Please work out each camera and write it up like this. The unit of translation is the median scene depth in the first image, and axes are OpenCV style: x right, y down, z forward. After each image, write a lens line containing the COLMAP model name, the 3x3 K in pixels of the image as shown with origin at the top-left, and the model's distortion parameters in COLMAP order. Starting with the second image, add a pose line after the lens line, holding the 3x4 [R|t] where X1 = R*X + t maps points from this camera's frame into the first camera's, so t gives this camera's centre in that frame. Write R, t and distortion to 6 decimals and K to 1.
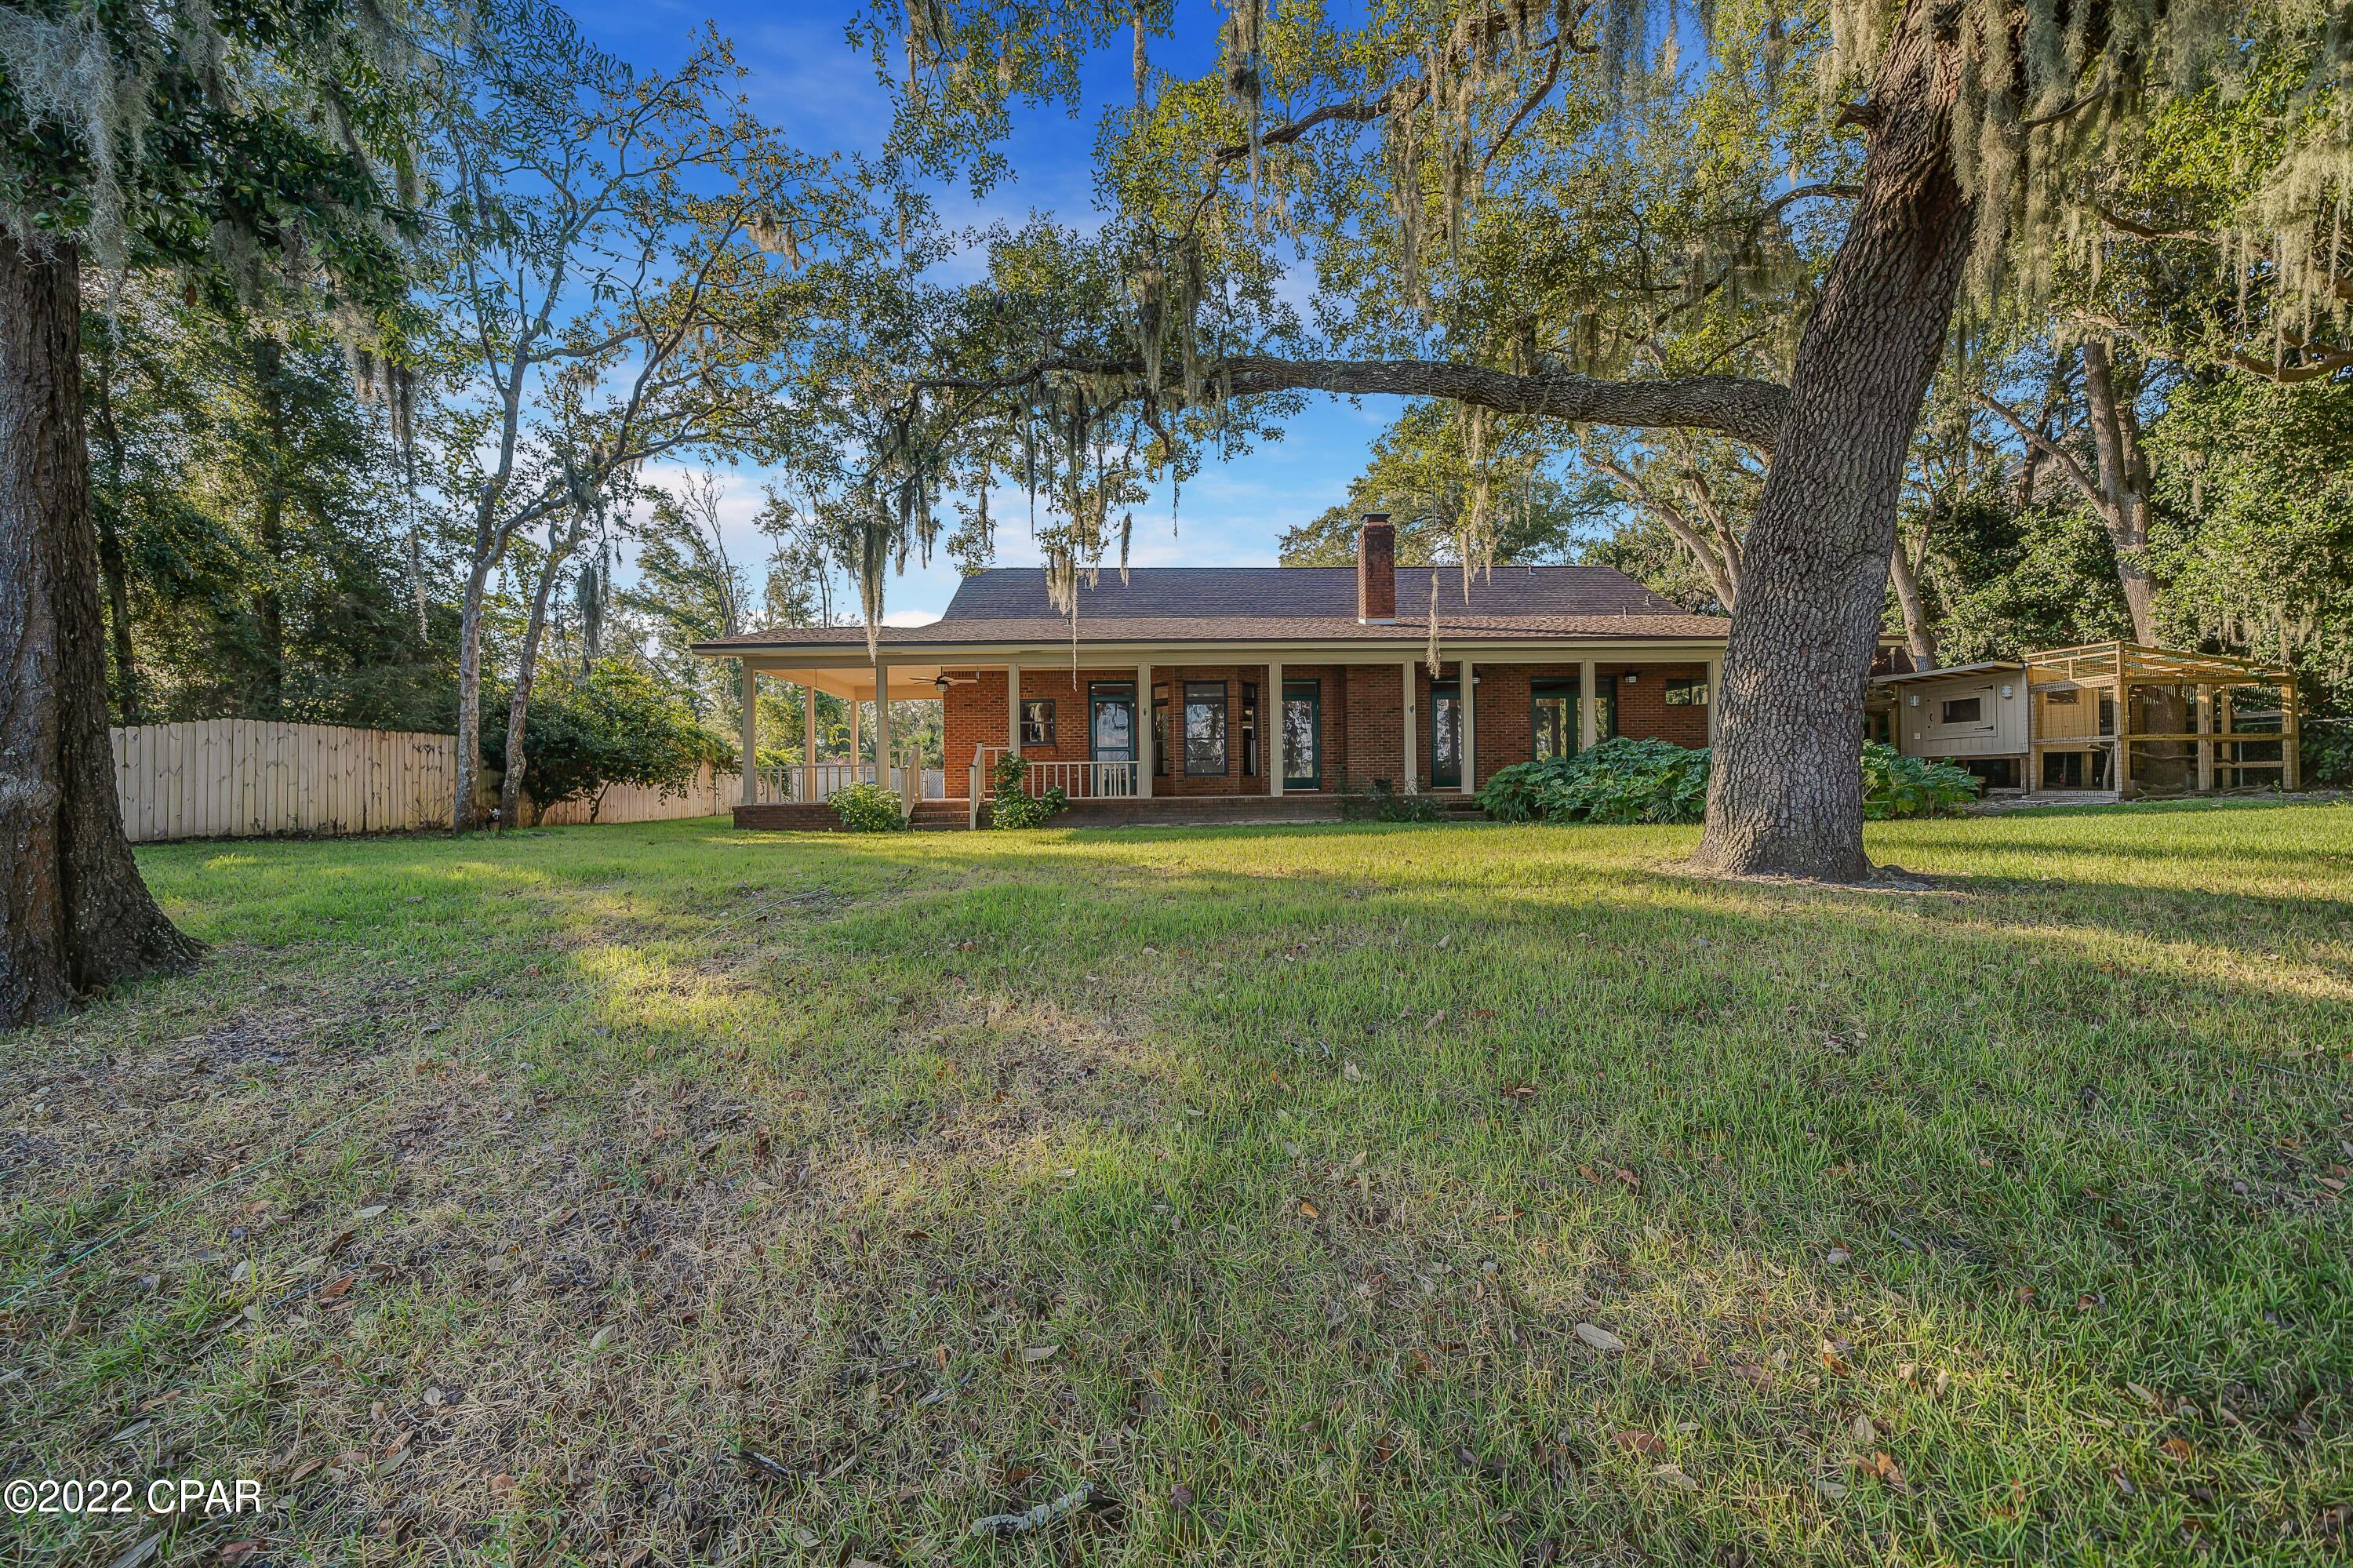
lens RADIAL K [[905.6, 0, 1160.2], [0, 905.6, 799.8], [0, 0, 1]] dist [0.000973, -0.000012]
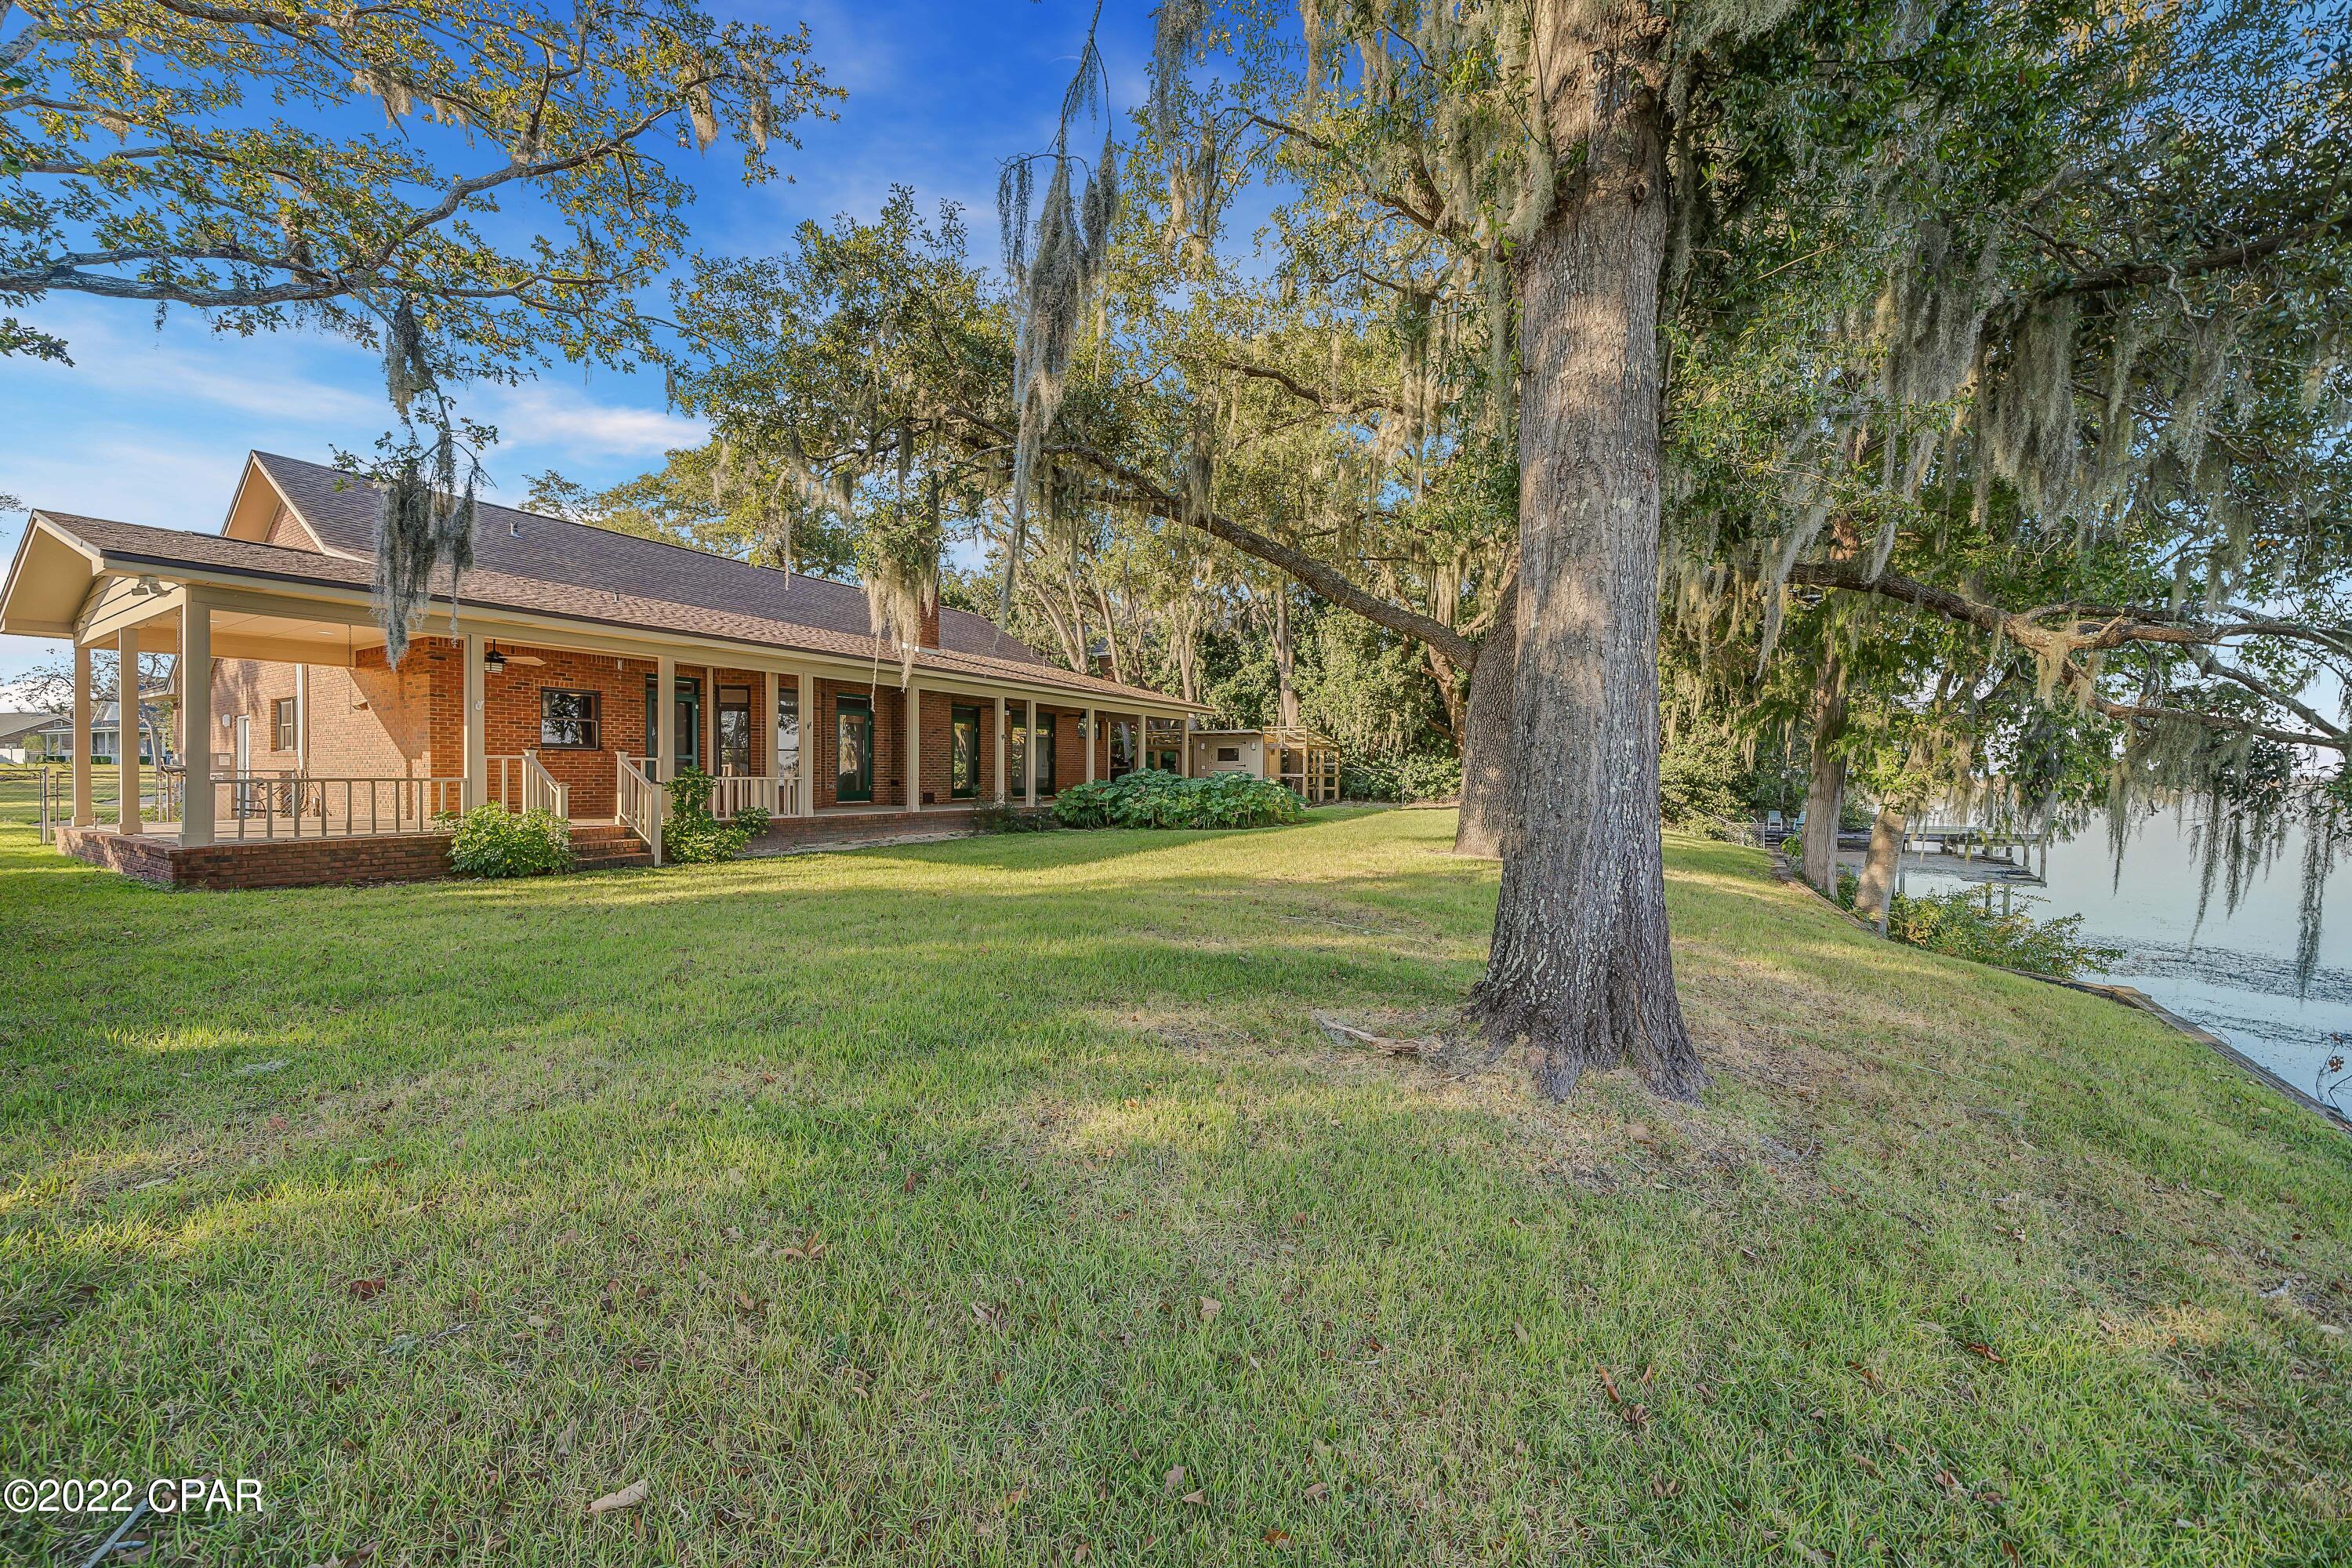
lens RADIAL K [[905.2, 0, 1159.7], [0, 905.2, 799.8], [0, 0, 1]] dist [0.000973, -0.000012]
pose [[0.517547, -0.008204, 0.855615, -0.655619], [0.005338, 0.999966, 0.006359, -0.024548], [-0.855638, 0.001276, 0.517573, 0.221987]]
